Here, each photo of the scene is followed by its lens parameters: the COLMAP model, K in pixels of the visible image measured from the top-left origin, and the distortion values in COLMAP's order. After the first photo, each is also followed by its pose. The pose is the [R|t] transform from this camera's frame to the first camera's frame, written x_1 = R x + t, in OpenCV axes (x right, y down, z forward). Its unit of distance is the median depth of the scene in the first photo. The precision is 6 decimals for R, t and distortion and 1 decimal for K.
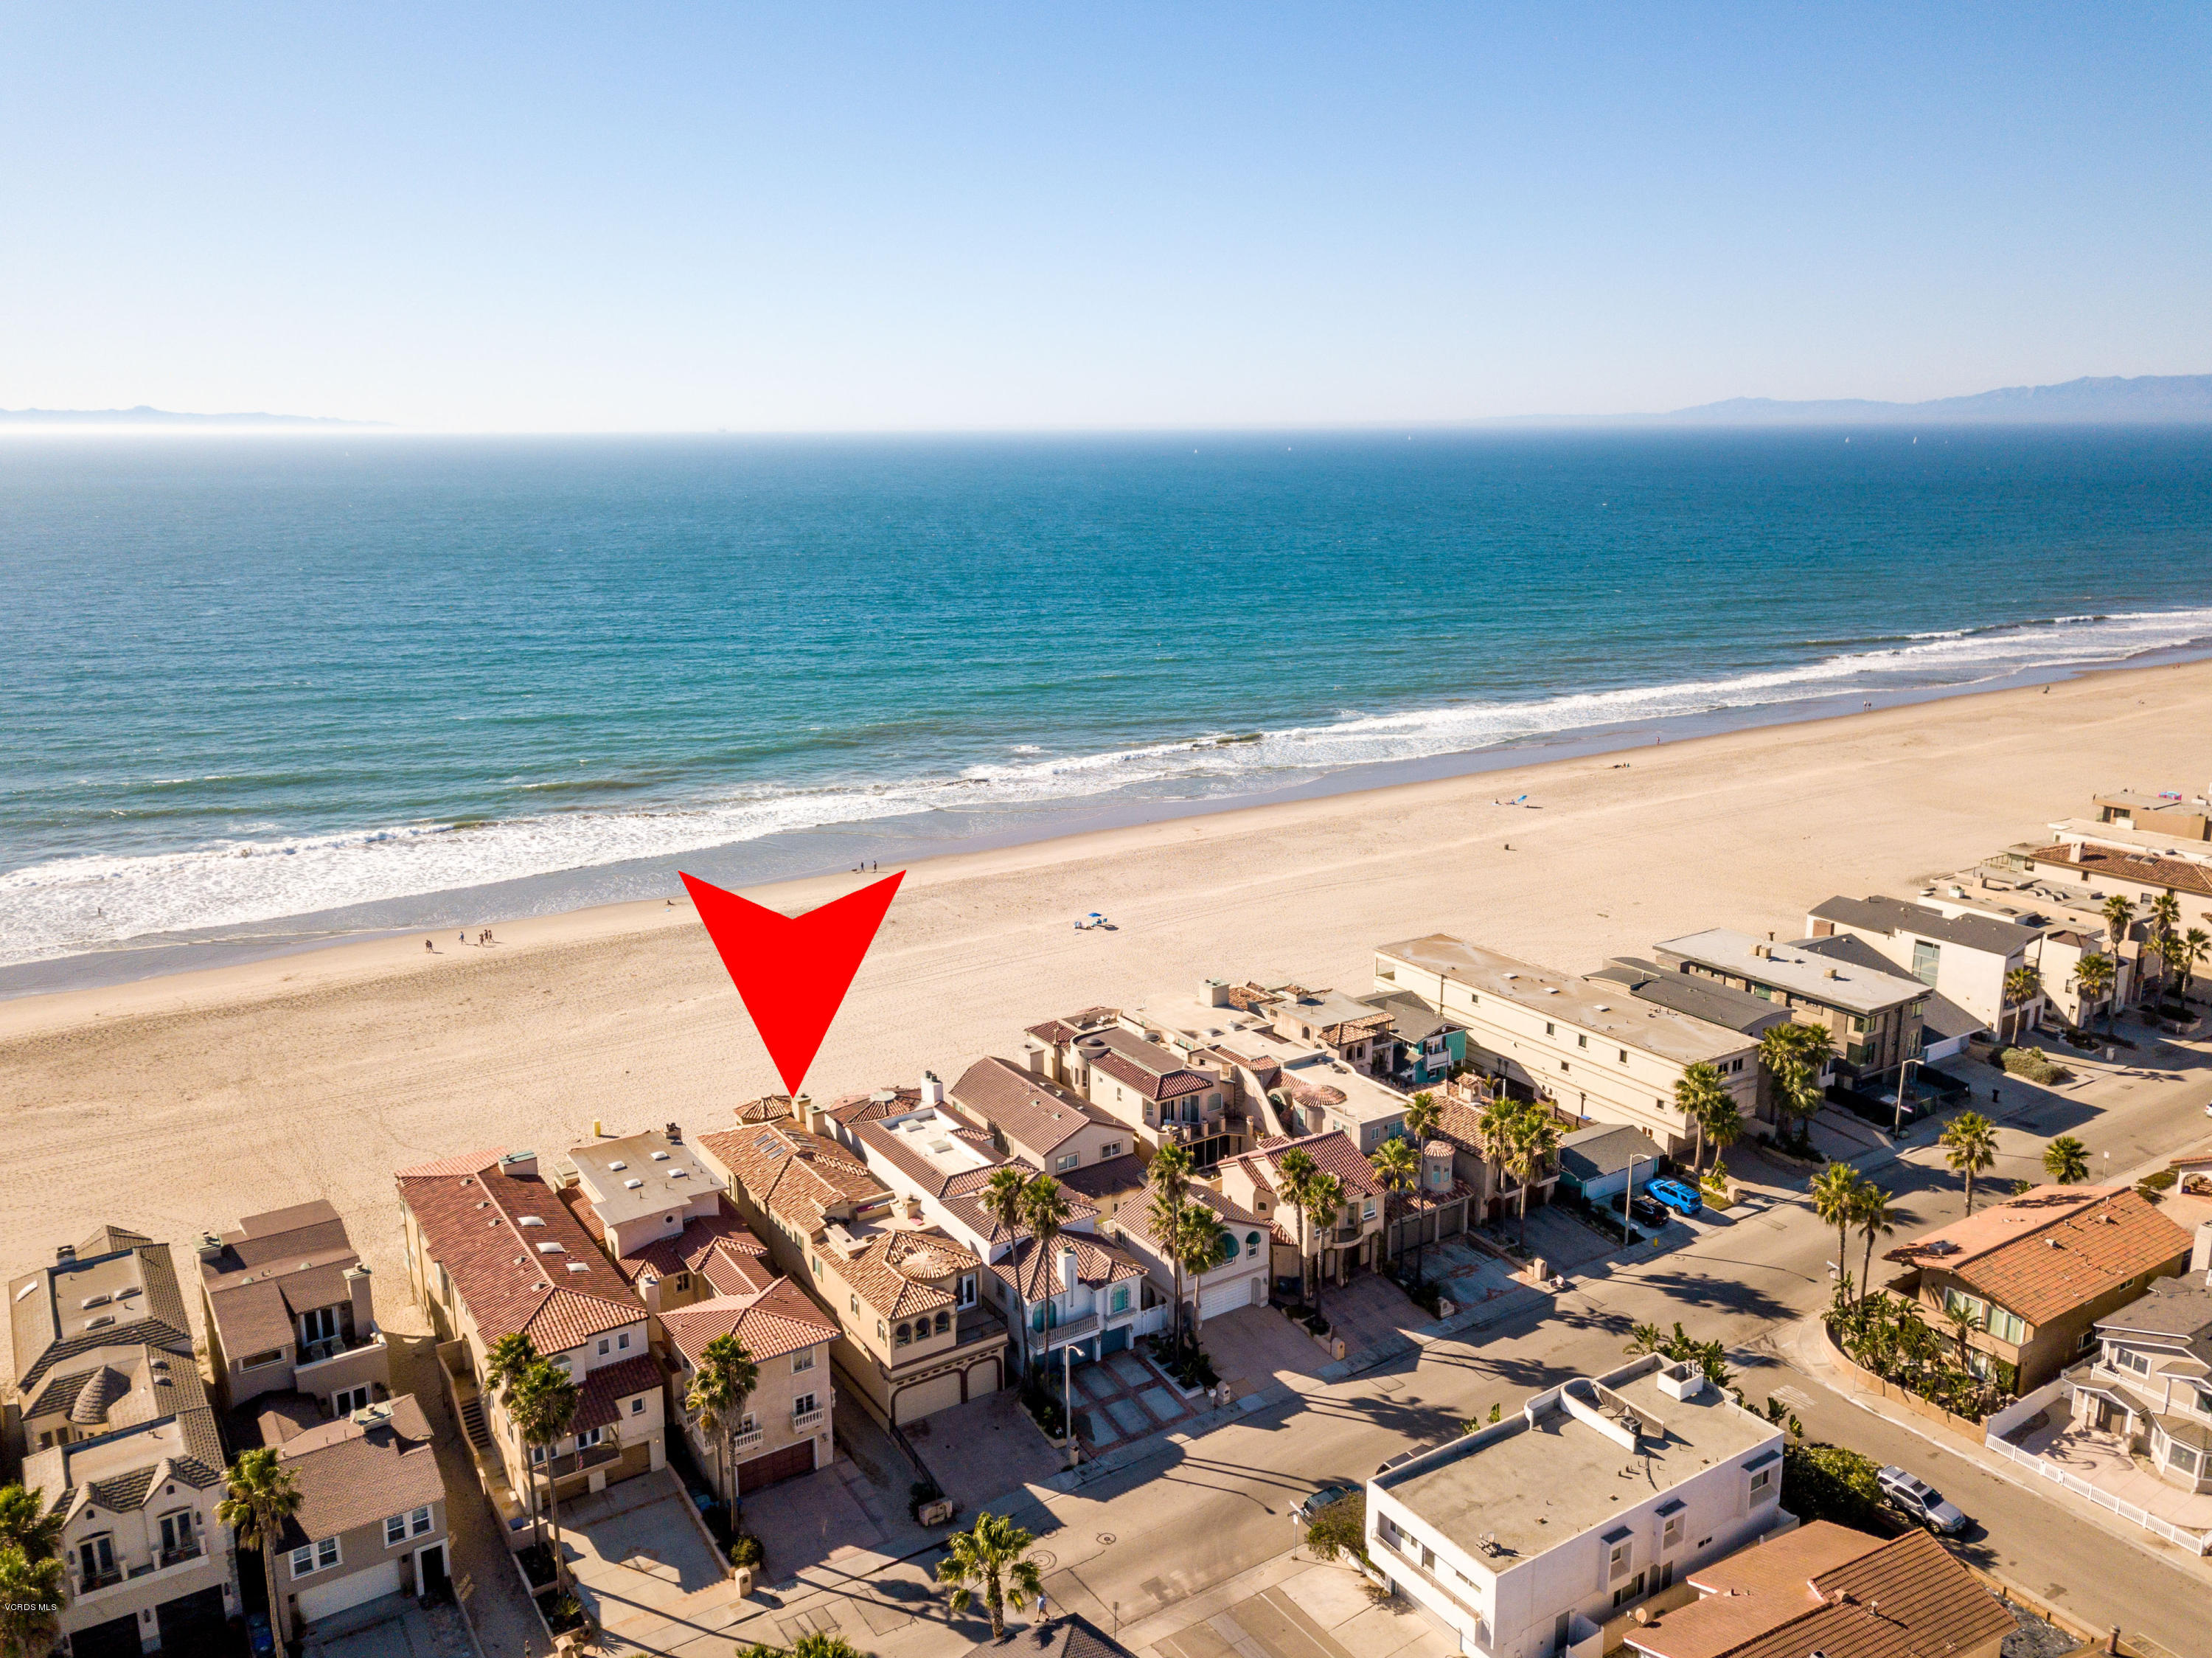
lens RADIAL K [[1662.1, 0, 1073.8], [0, 1662.1, 825.2], [0, 0, 1]] dist [0.052091, 0.003044]
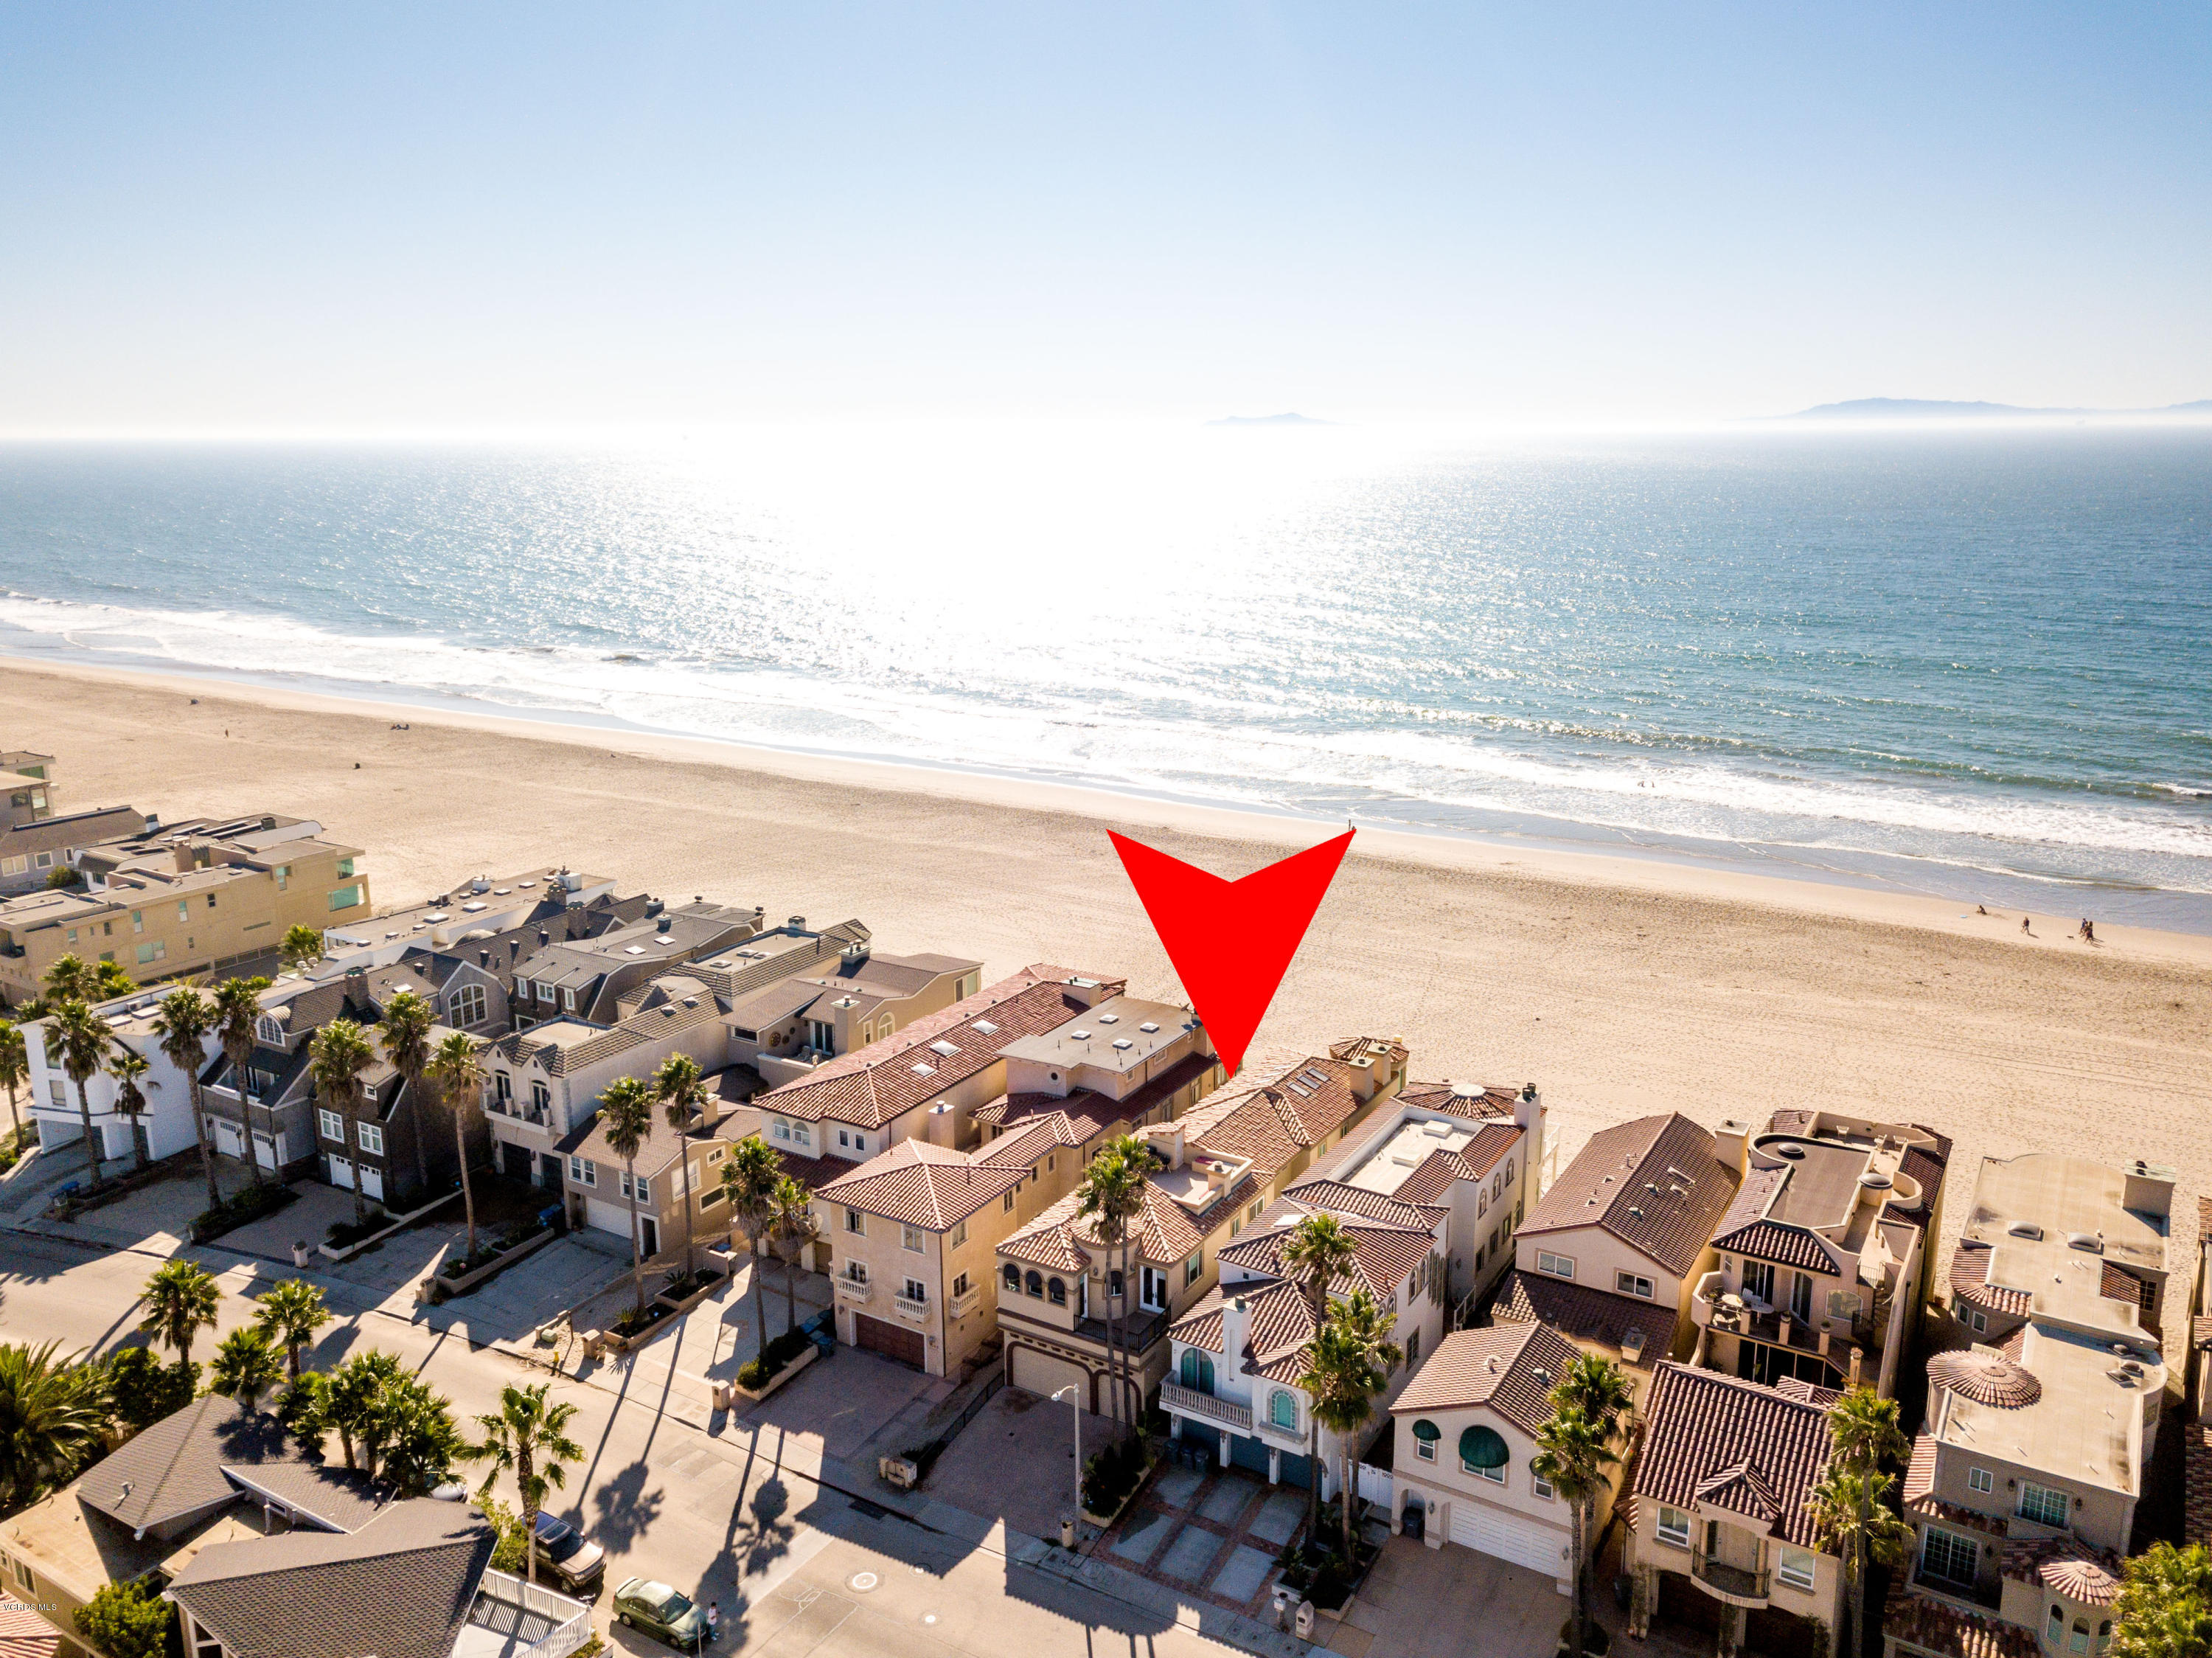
lens RADIAL K [[1685.0, 0, 1106.0], [0, 1685.0, 829.0], [0, 0, 1]] dist [0.042303, 0.000201]
pose [[0.442098, 0.210928, -0.871813, 0.536342], [-0.203531, 0.970195, 0.131520, -0.021768], [0.873570, 0.119296, 0.471852, 0.570064]]
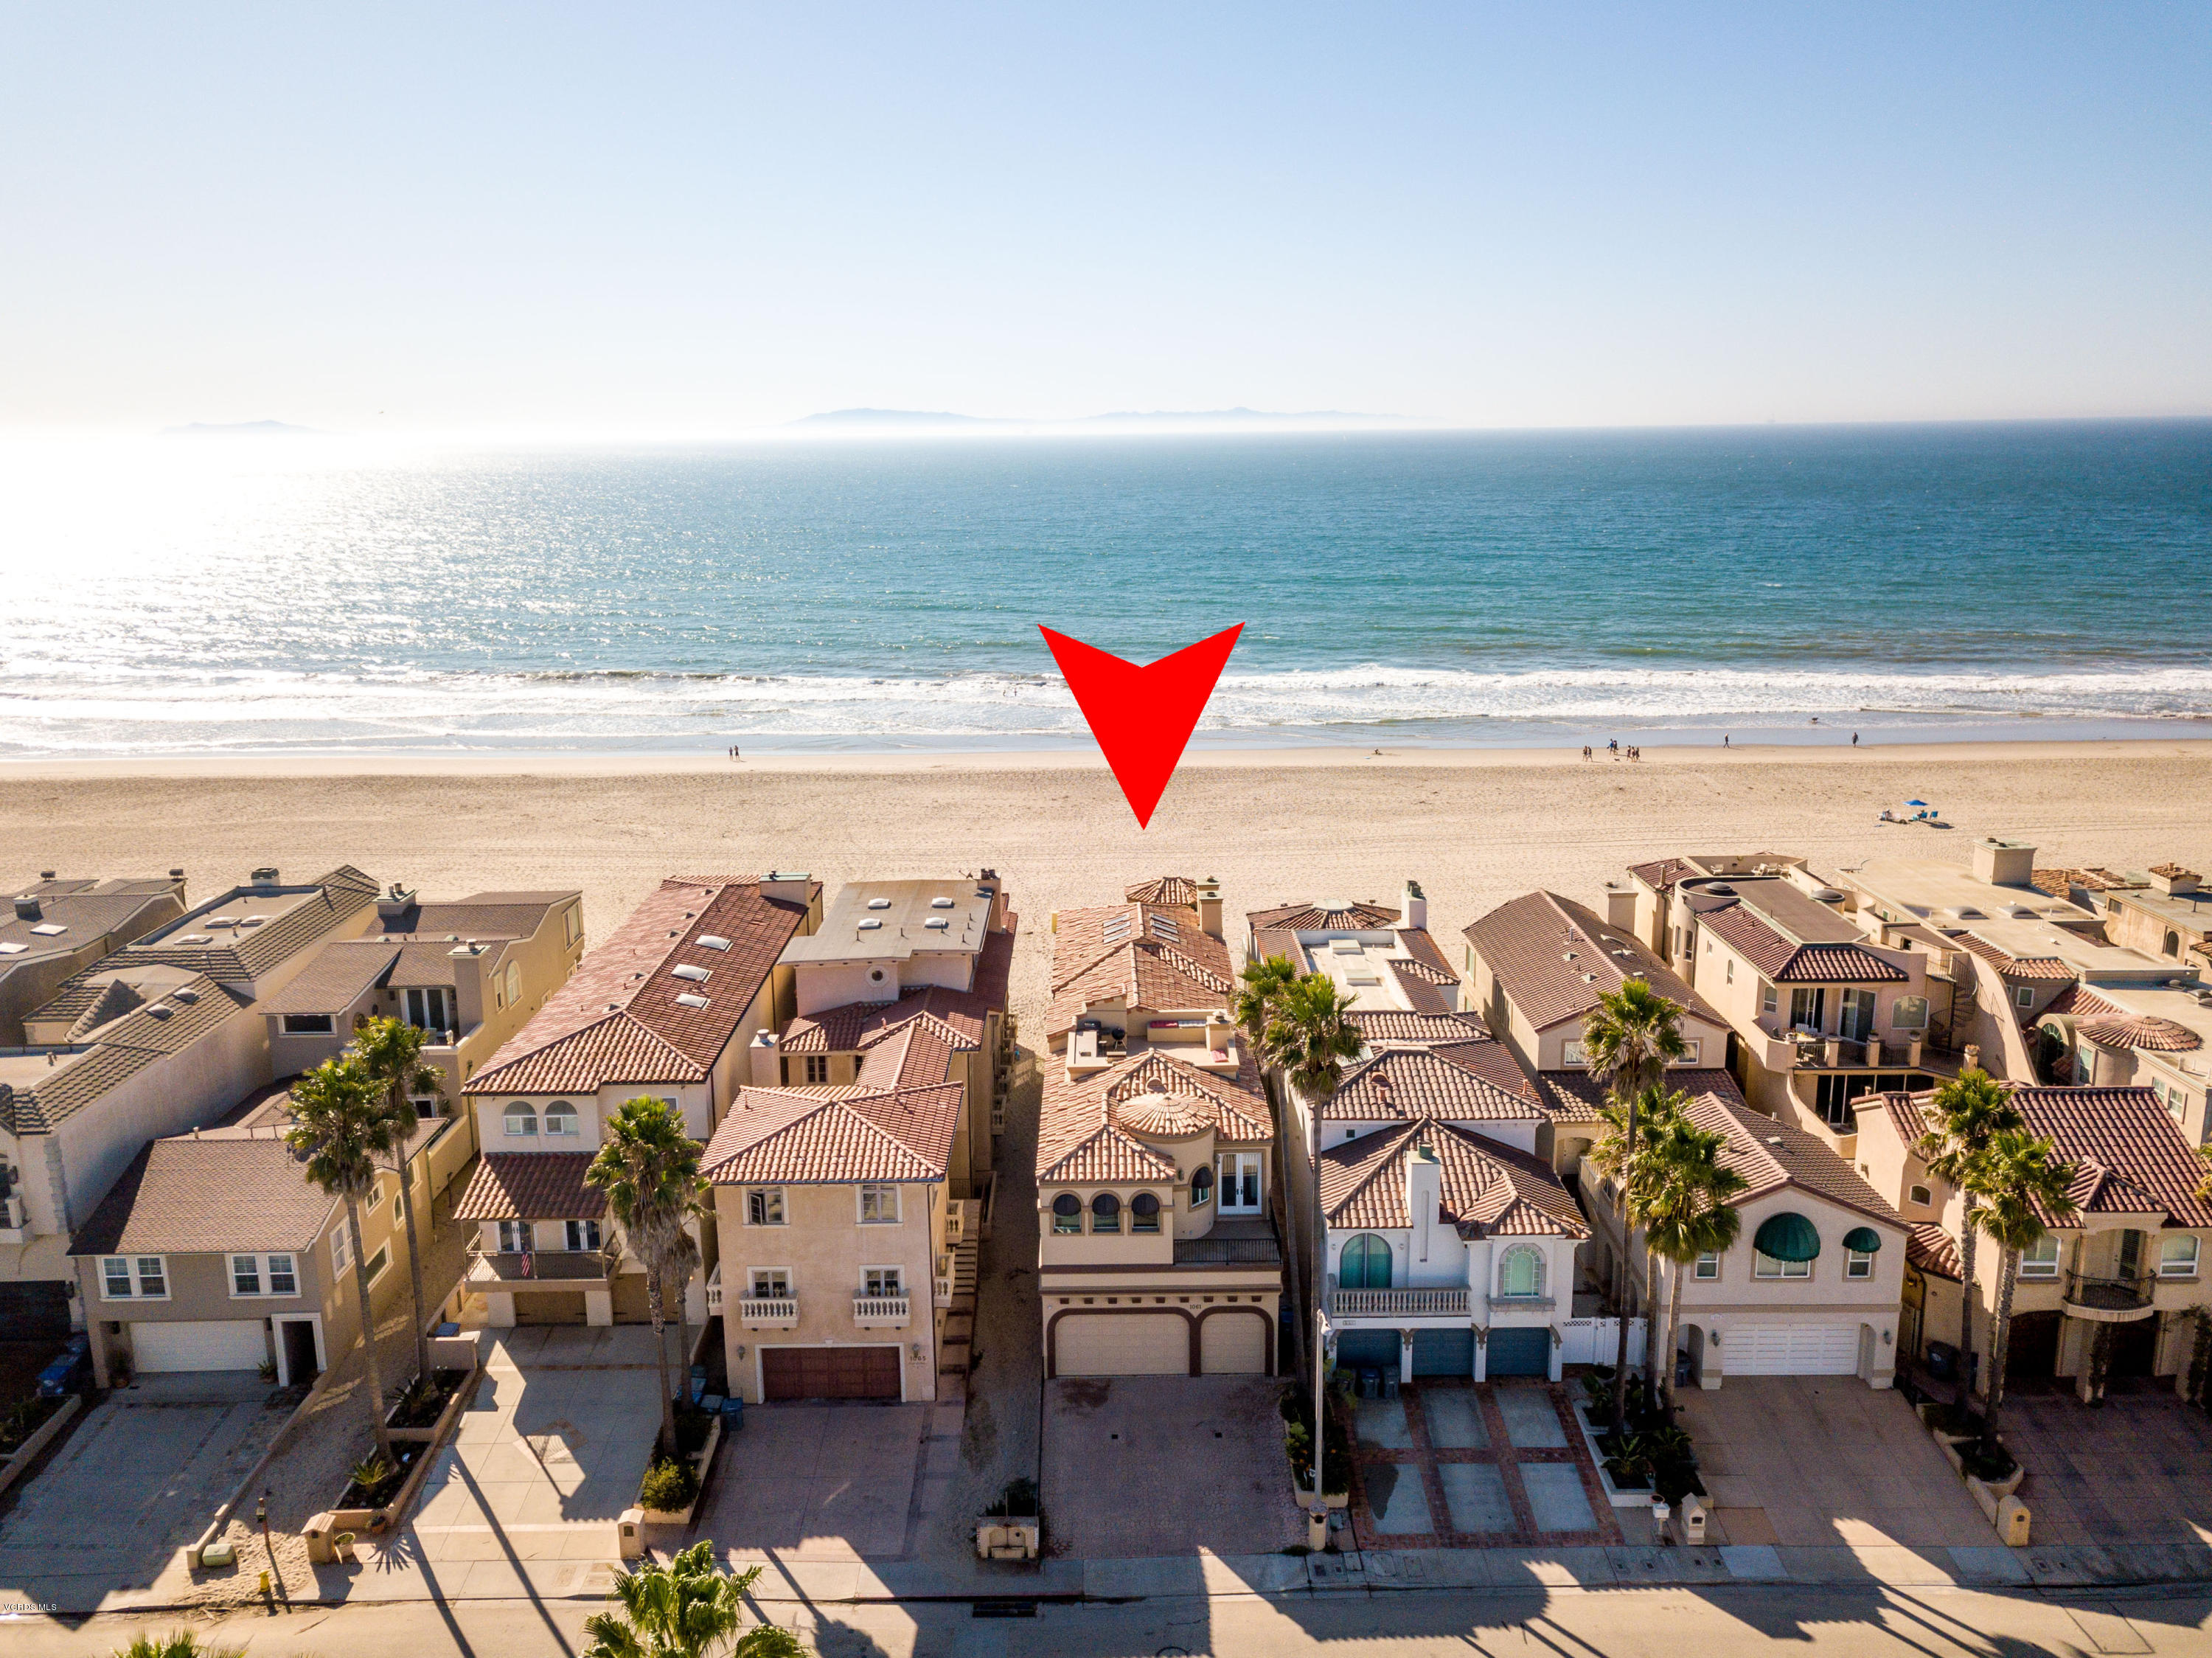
lens RADIAL K [[1695.8, 0, 1102.2], [0, 1695.8, 784.4], [0, 0, 1]] dist [0.046074, -0.004285]
pose [[0.845534, 0.106495, -0.523193, 0.173812], [-0.117296, 0.993018, 0.012564, 0.139957], [0.520878, 0.050745, 0.852122, 0.467371]]
